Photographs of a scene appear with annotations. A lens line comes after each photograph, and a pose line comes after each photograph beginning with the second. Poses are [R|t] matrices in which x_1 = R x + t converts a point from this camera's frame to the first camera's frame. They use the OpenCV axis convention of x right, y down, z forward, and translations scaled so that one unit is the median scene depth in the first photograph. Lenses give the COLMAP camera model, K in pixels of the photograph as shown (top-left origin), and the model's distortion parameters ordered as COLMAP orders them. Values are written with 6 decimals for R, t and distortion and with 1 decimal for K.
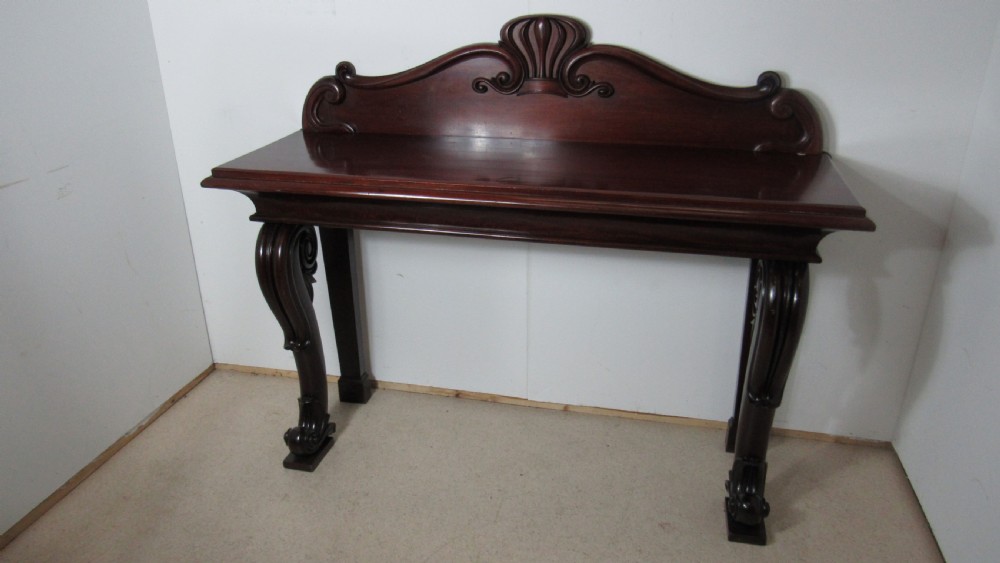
lens RADIAL K [[719.5, 0, 502.6], [0, 719.5, 288.6], [0, 0, 1]] dist [-0.022888, 0.003520]
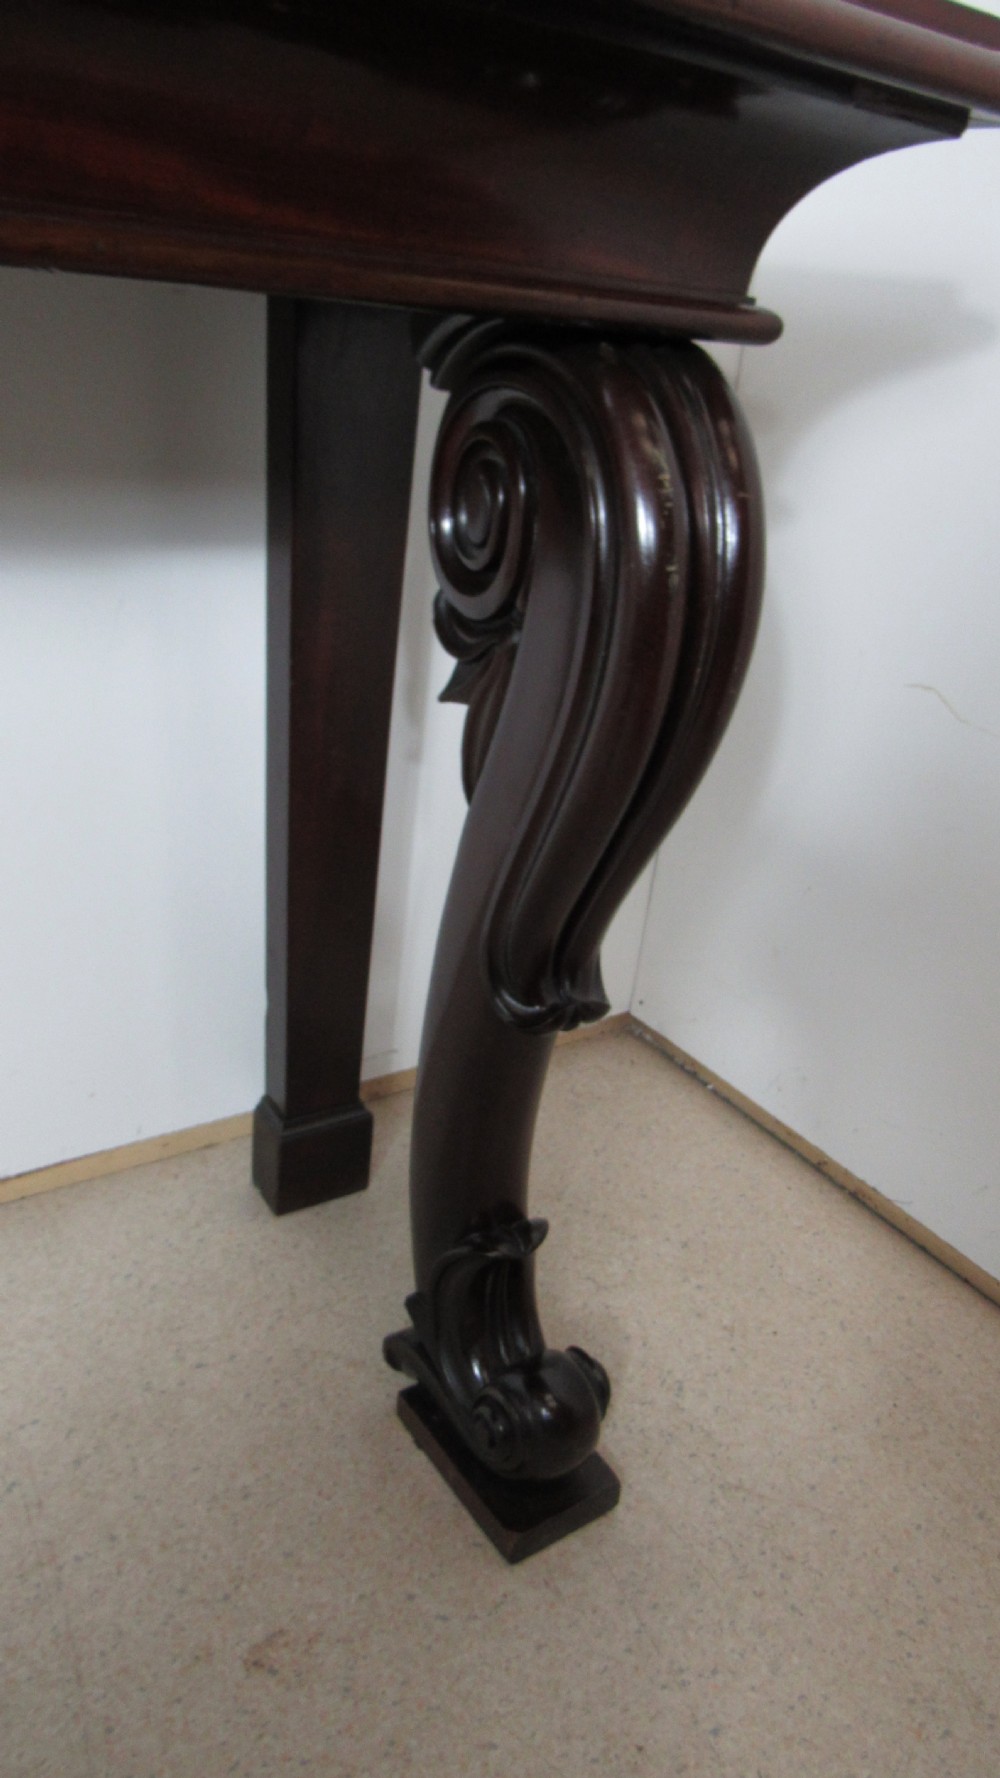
lens RADIAL K [[1279.3, 0, 510.4], [0, 1279.3, 894.7], [0, 0, 1]] dist [-0.022888, 0.003520]
pose [[0.673573, -0.240936, 0.698749, 0.050780], [0.193094, 0.969909, 0.148297, 0.047424], [-0.713453, 0.035036, 0.699827, 0.626583]]
